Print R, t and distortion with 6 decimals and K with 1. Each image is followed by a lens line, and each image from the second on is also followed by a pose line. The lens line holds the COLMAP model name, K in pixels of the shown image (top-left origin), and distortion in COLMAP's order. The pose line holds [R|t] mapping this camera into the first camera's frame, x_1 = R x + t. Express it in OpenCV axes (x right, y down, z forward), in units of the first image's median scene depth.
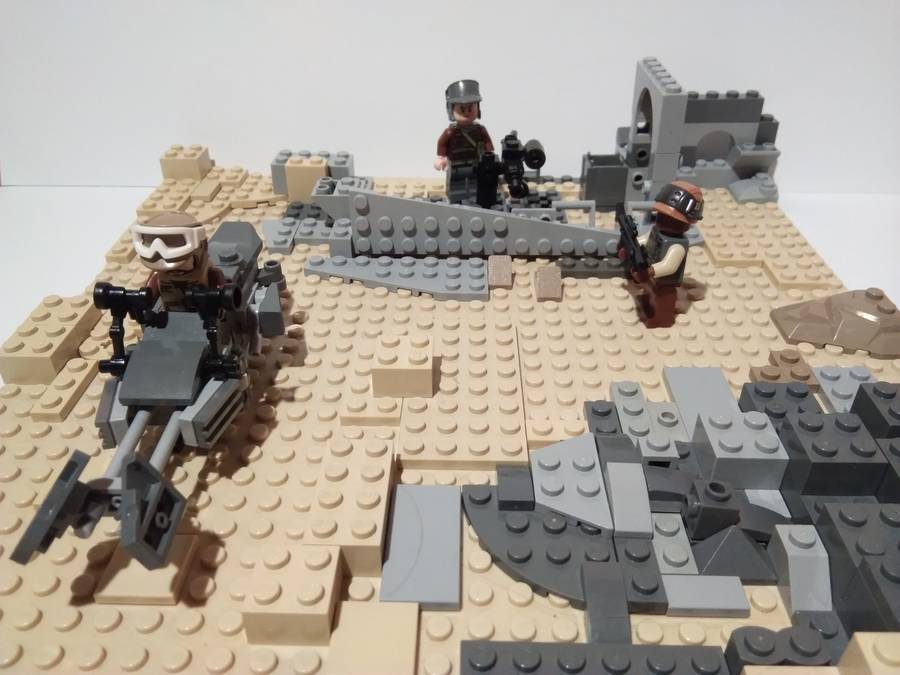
lens RADIAL K [[749.6, 0, 453.2], [0, 749.6, 338.4], [0, 0, 1]] dist [0.109125, -0.207856]
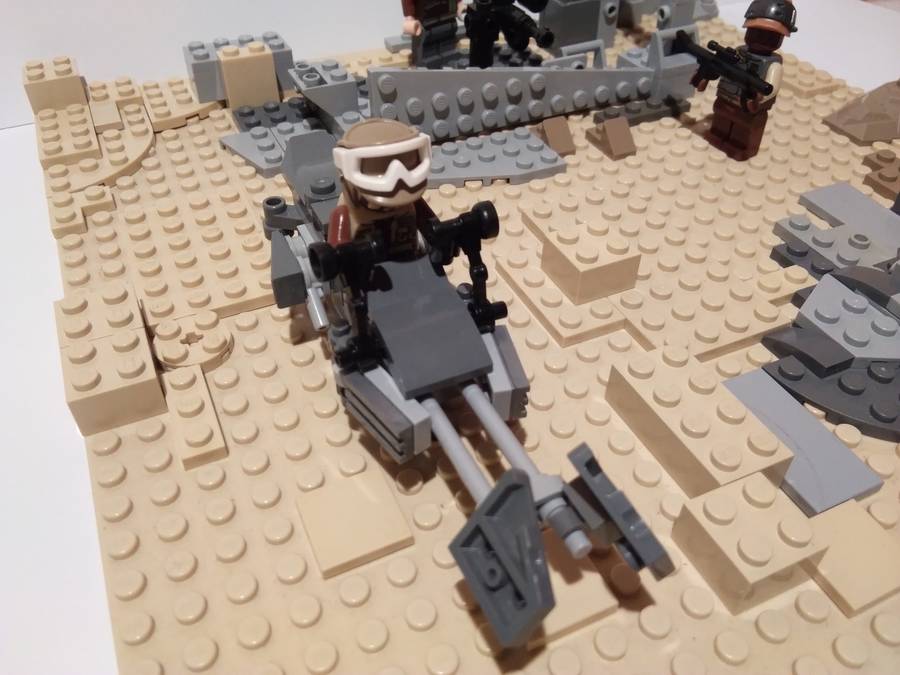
lens RADIAL K [[749.6, 0, 453.2], [0, 749.6, 338.4], [0, 0, 1]] dist [0.109125, -0.207856]
pose [[0.897799, -0.288799, 0.332493, -0.365857], [0.235493, 0.952783, 0.191695, -0.056515], [-0.372155, -0.093804, 0.923418, 0.190227]]
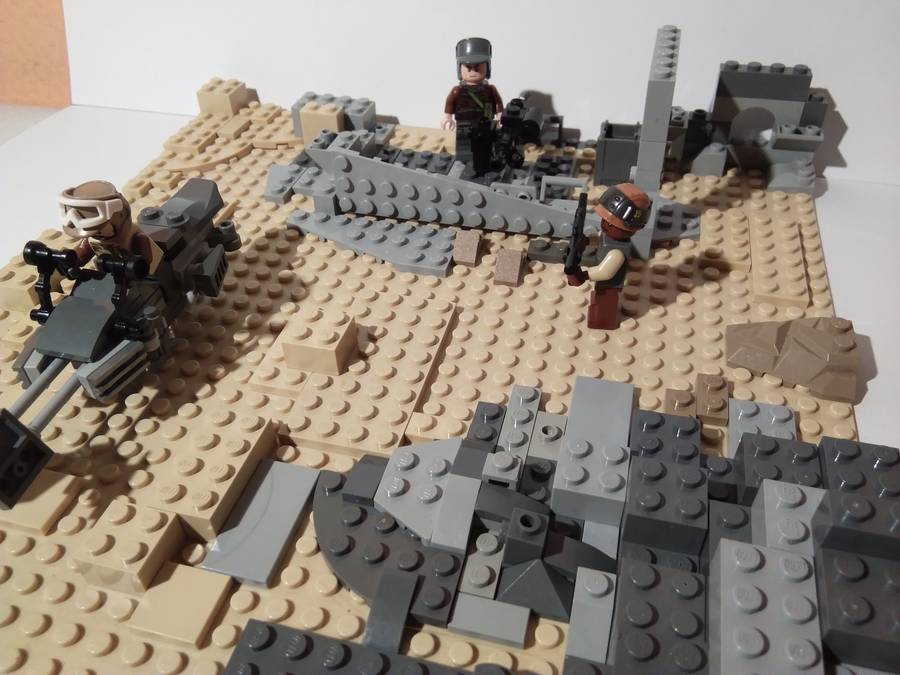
lens RADIAL K [[749.6, 0, 453.2], [0, 749.6, 338.4], [0, 0, 1]] dist [0.109125, -0.207856]
pose [[0.972718, 0.135336, -0.188426, 0.224430], [-0.110322, 0.984342, 0.137476, -0.094754], [0.204081, -0.112938, 0.972418, 0.013829]]
